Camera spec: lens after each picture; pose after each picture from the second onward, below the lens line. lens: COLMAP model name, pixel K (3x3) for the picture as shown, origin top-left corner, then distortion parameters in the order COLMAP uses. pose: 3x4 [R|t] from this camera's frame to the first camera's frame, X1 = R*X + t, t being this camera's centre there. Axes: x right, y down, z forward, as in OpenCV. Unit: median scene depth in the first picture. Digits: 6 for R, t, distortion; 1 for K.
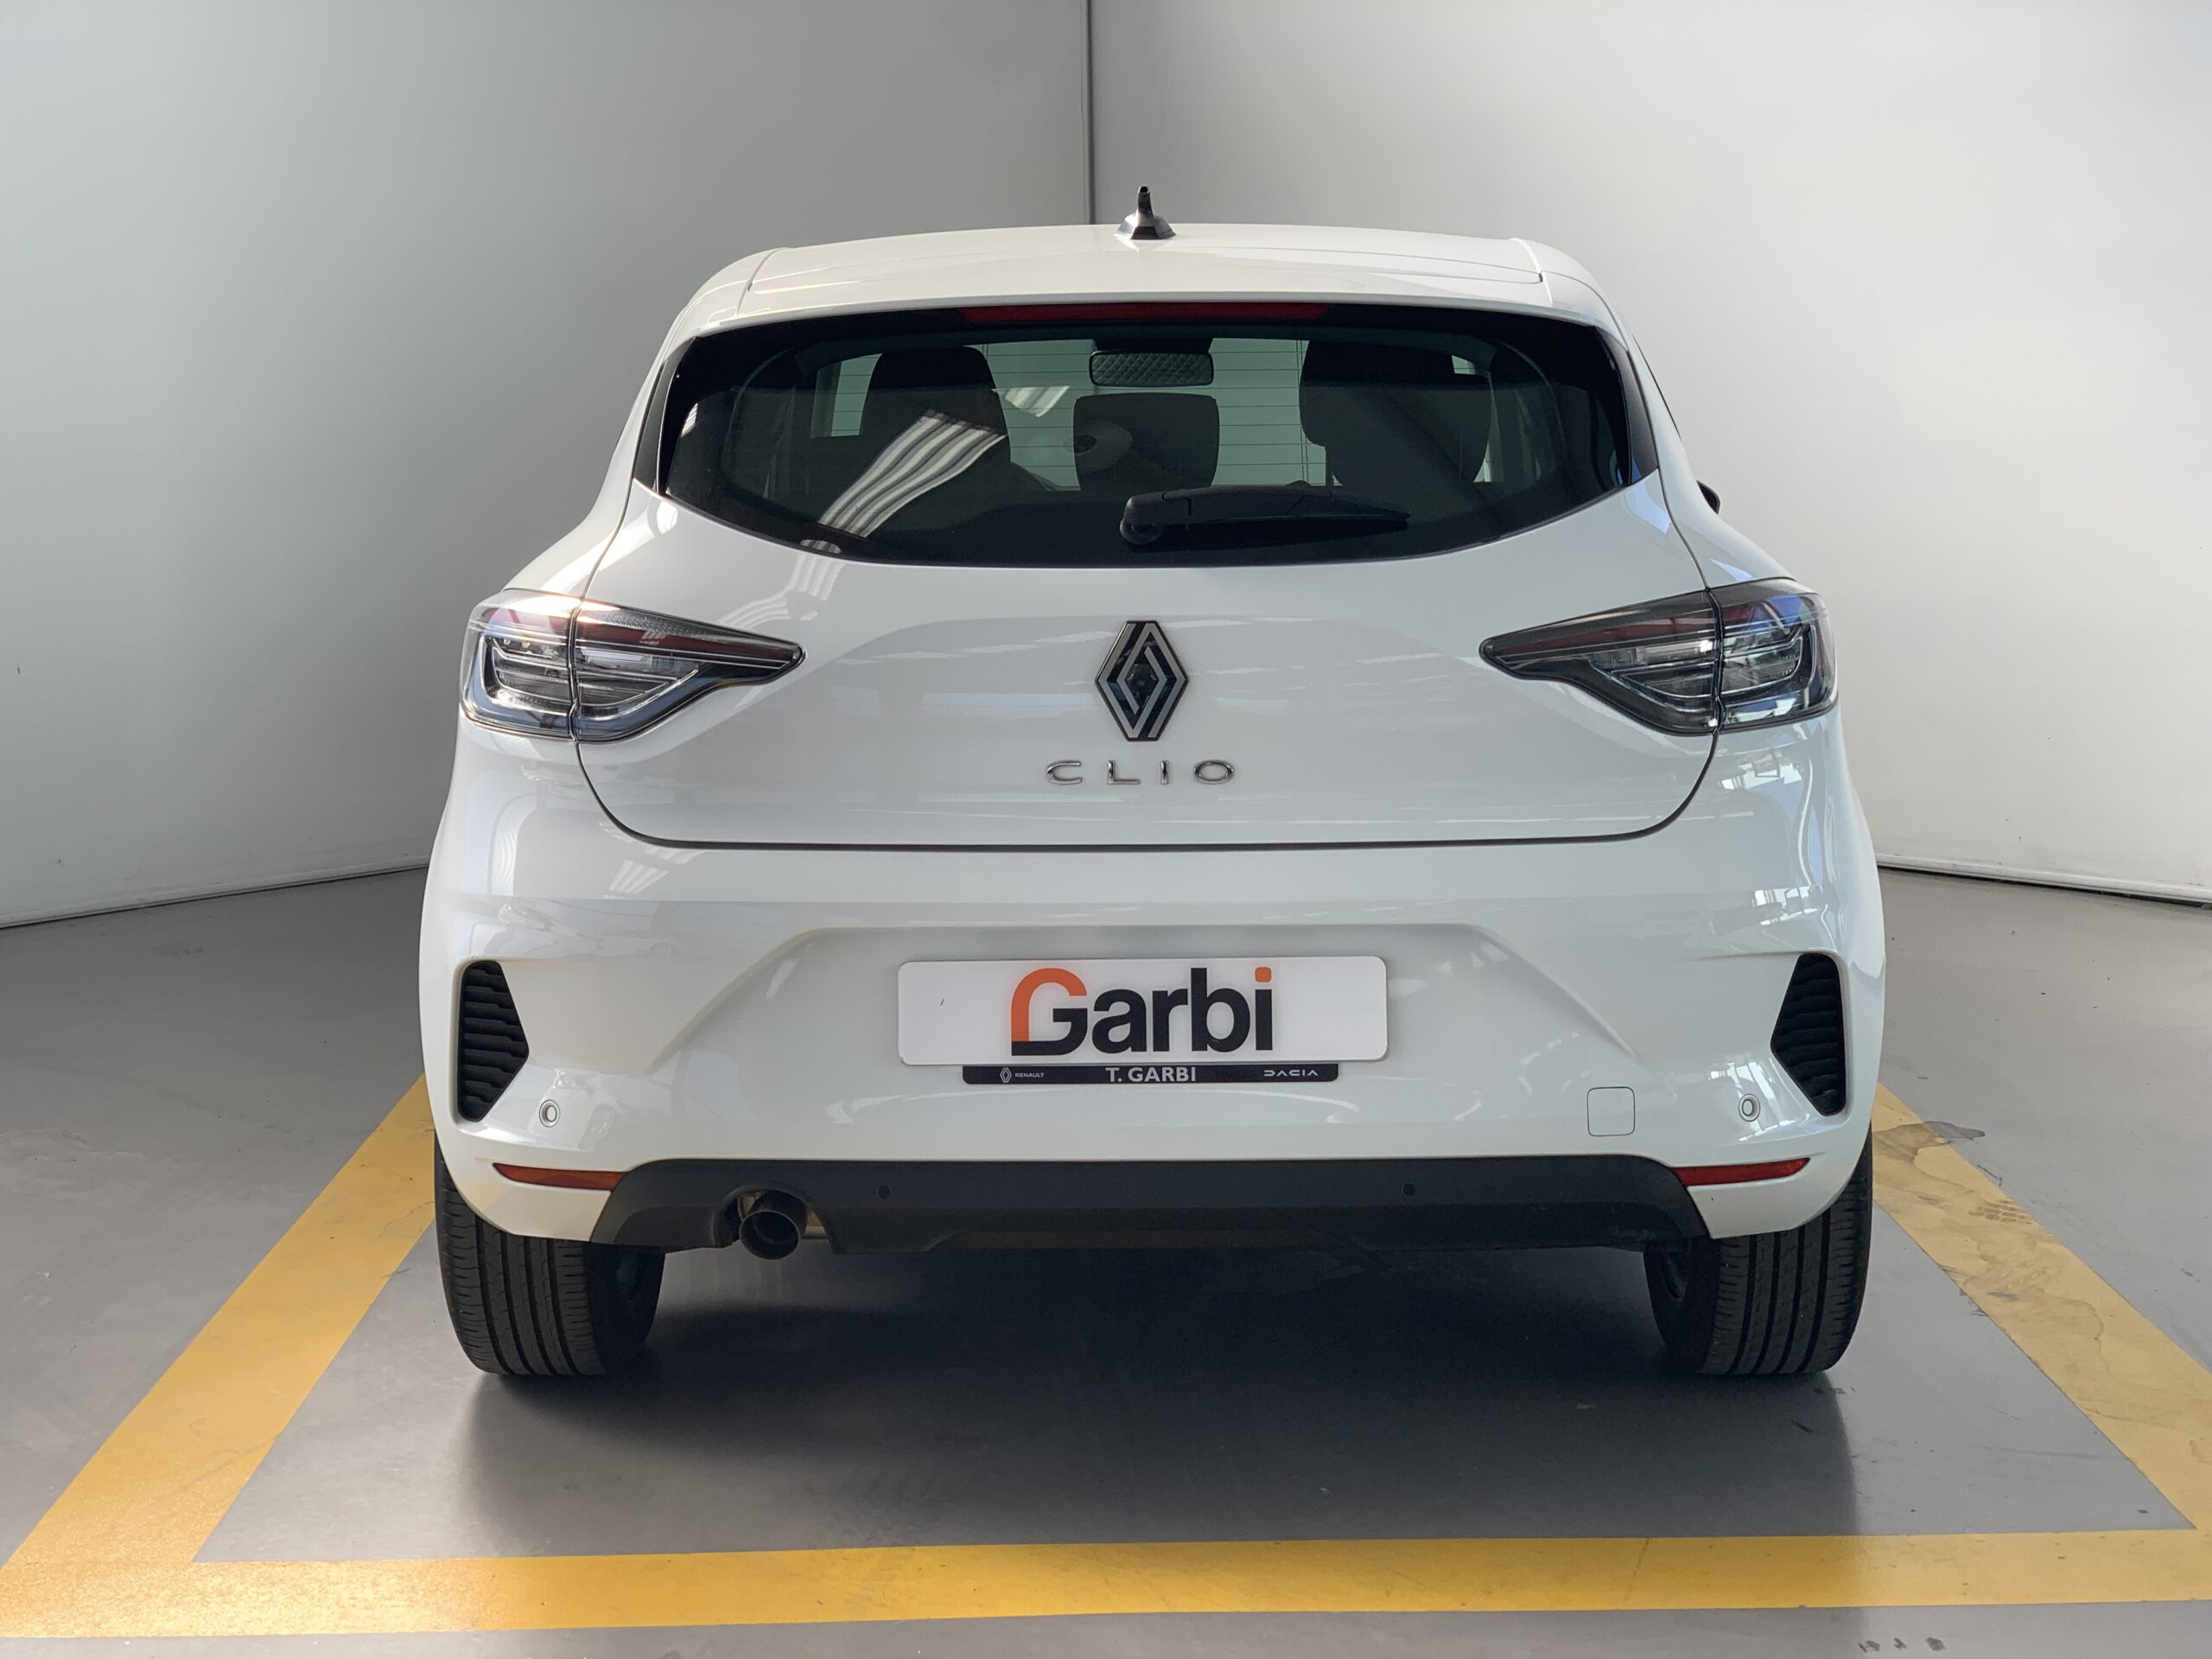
lens RADIAL K [[3379.5, 0, 1106.0], [0, 3379.5, 829.5], [0, 0, 1]] dist [-0.101623, 0.128473]
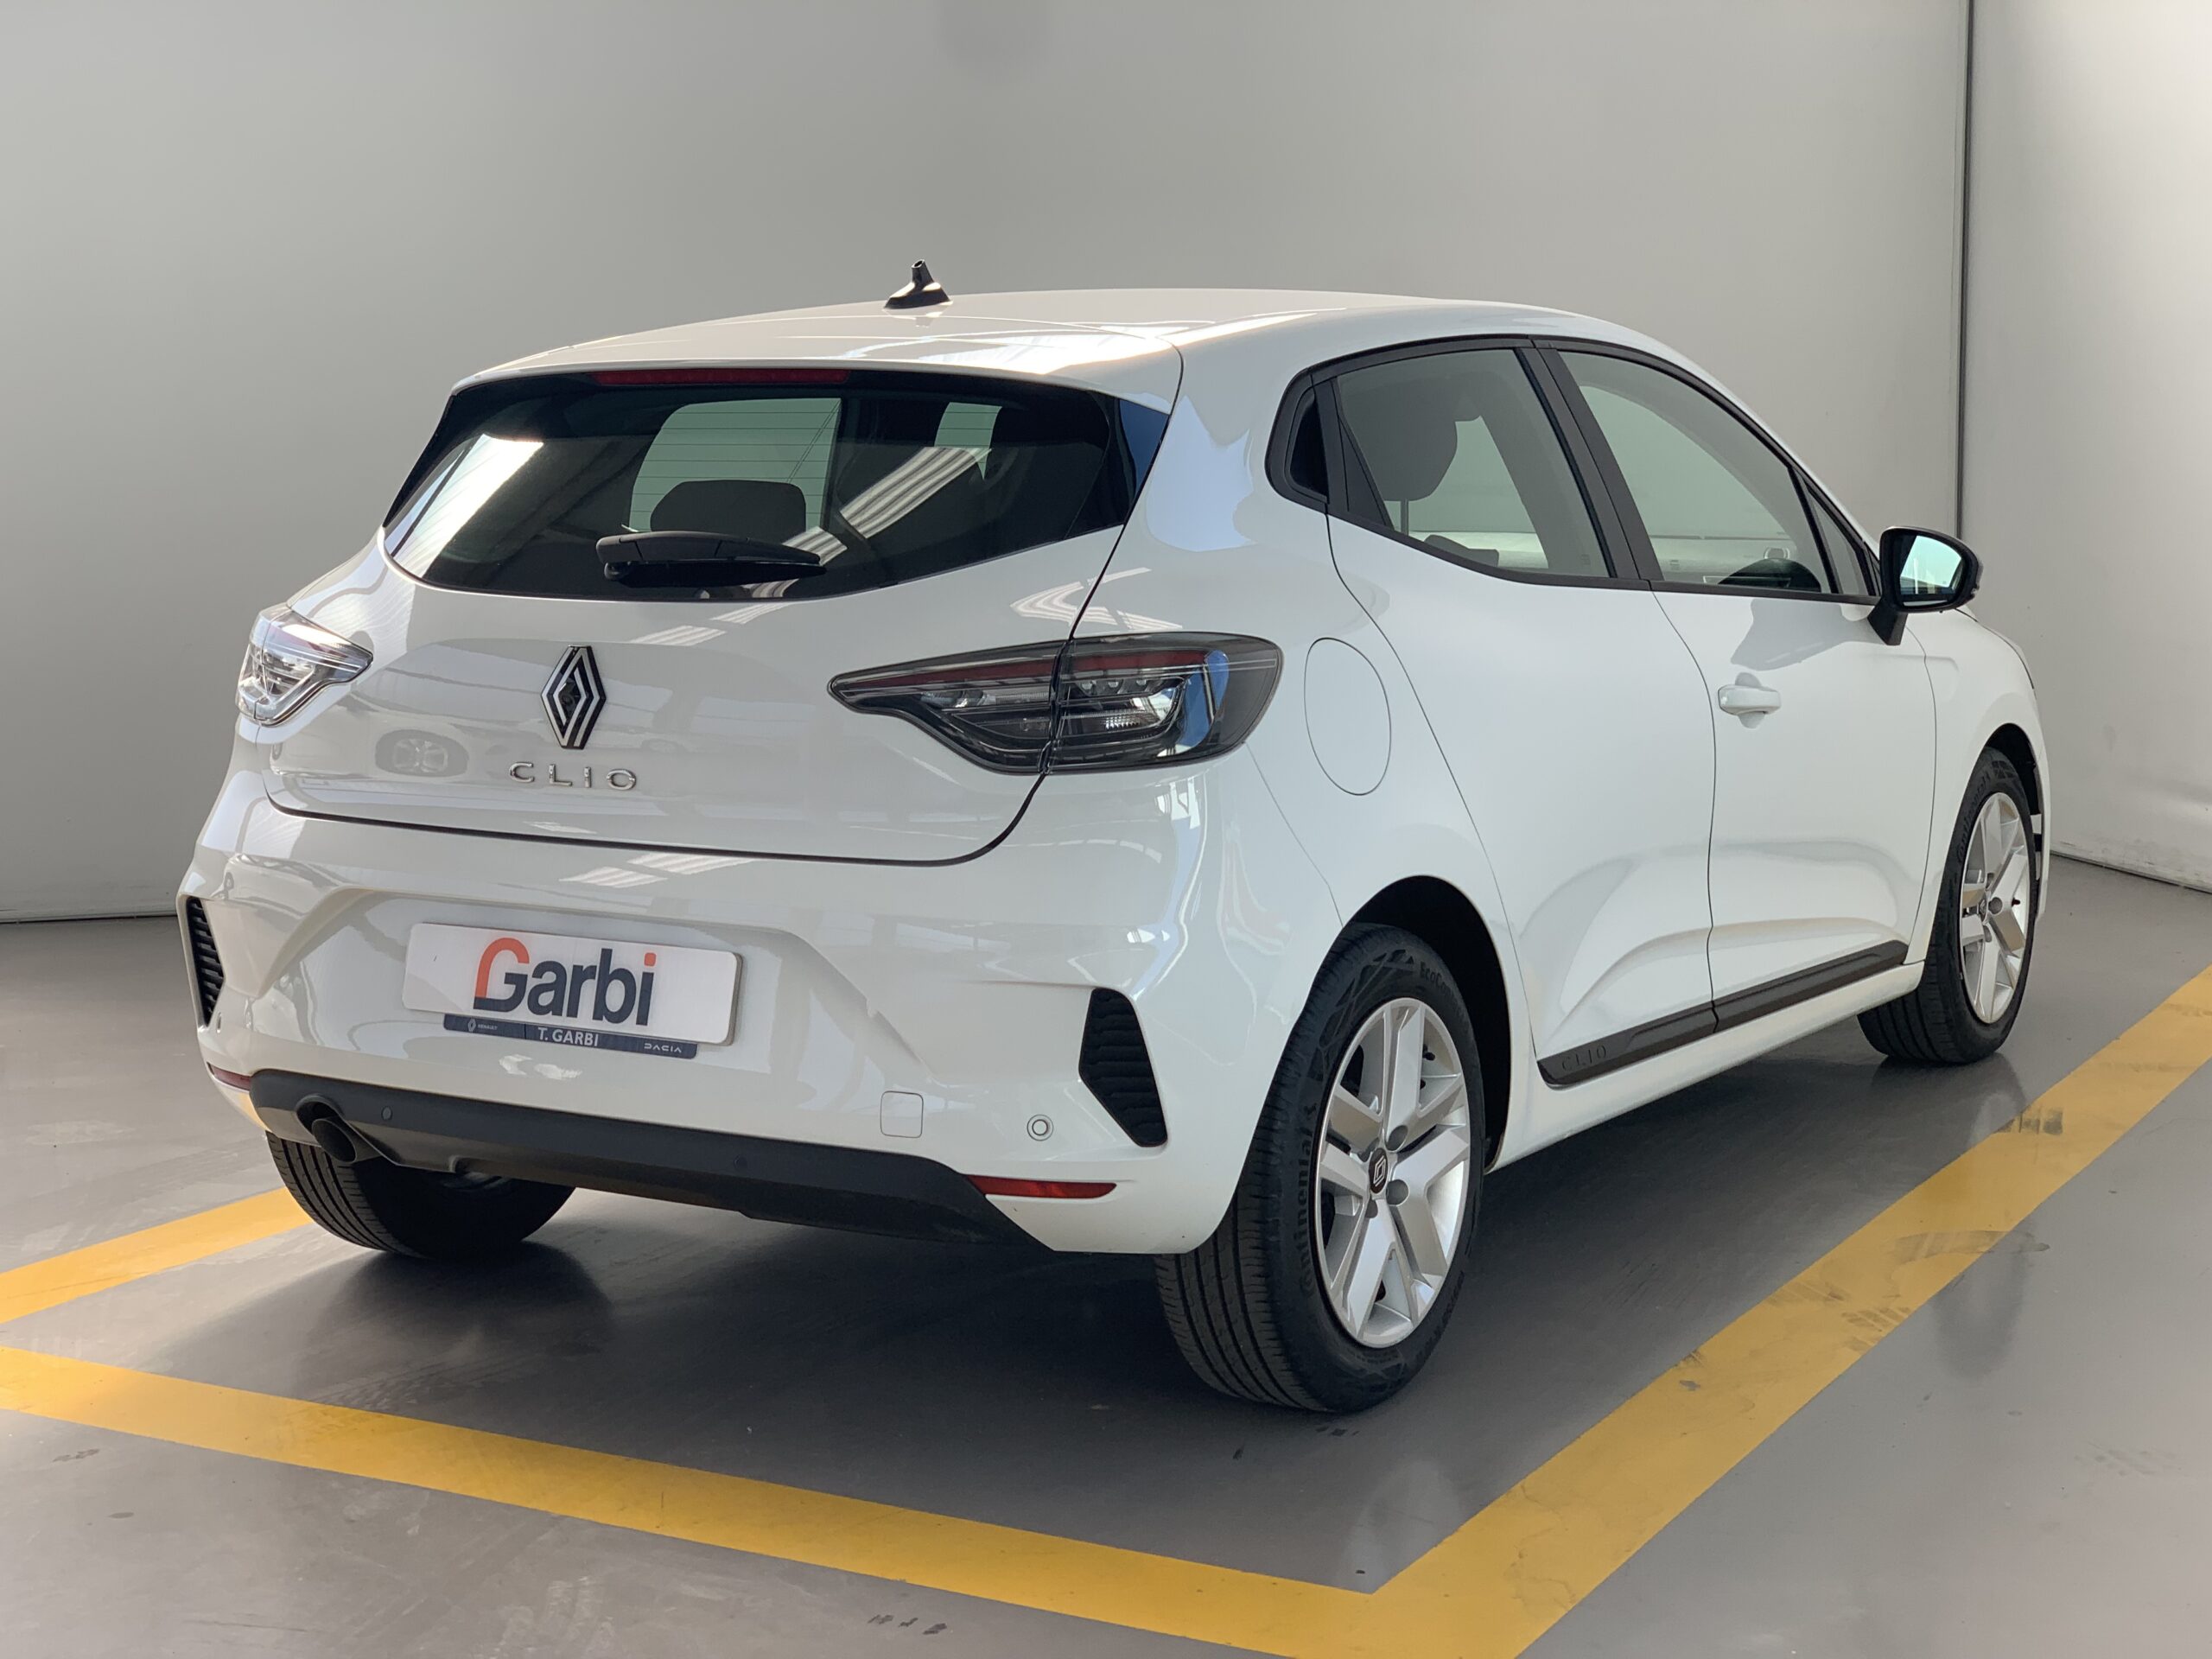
lens RADIAL K [[3379.5, 0, 1106.0], [0, 3379.5, 829.5], [0, 0, 1]] dist [-0.101623, 0.128473]
pose [[0.882616, 0.072489, -0.464472, 0.708186], [-0.075815, 0.997055, 0.011541, -0.025696], [0.463941, 0.025028, 0.885512, 0.060443]]
